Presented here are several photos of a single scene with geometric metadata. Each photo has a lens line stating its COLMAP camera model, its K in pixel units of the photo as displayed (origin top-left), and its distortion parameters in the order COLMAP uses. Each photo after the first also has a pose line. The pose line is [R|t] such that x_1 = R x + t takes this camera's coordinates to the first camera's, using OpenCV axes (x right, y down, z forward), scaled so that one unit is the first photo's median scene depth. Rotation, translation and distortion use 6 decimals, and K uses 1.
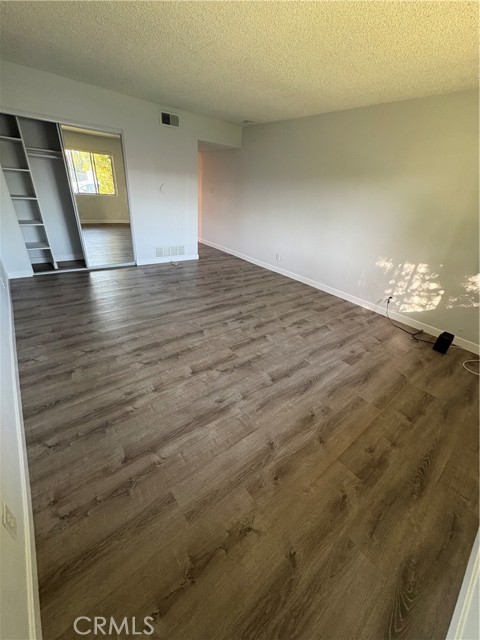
lens RADIAL K [[254.0, 0, 237.8], [0, 254.0, 318.7], [0, 0, 1]] dist [0.002616, -0.000099]
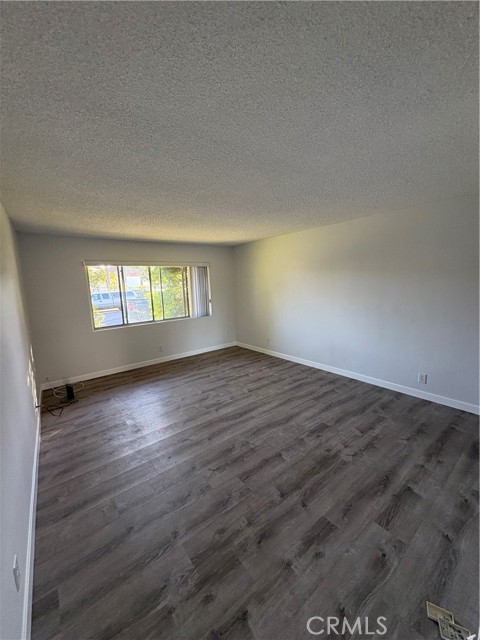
lens RADIAL K [[254.0, 0, 240.1], [0, 254.0, 319.1], [0, 0, 1]] dist [0.002616, -0.000099]
pose [[-0.998905, -0.046569, 0.004572, -0.076541], [-0.035135, 0.810969, 0.584033, -1.000981], [-0.030906, 0.583232, -0.811717, 1.784416]]
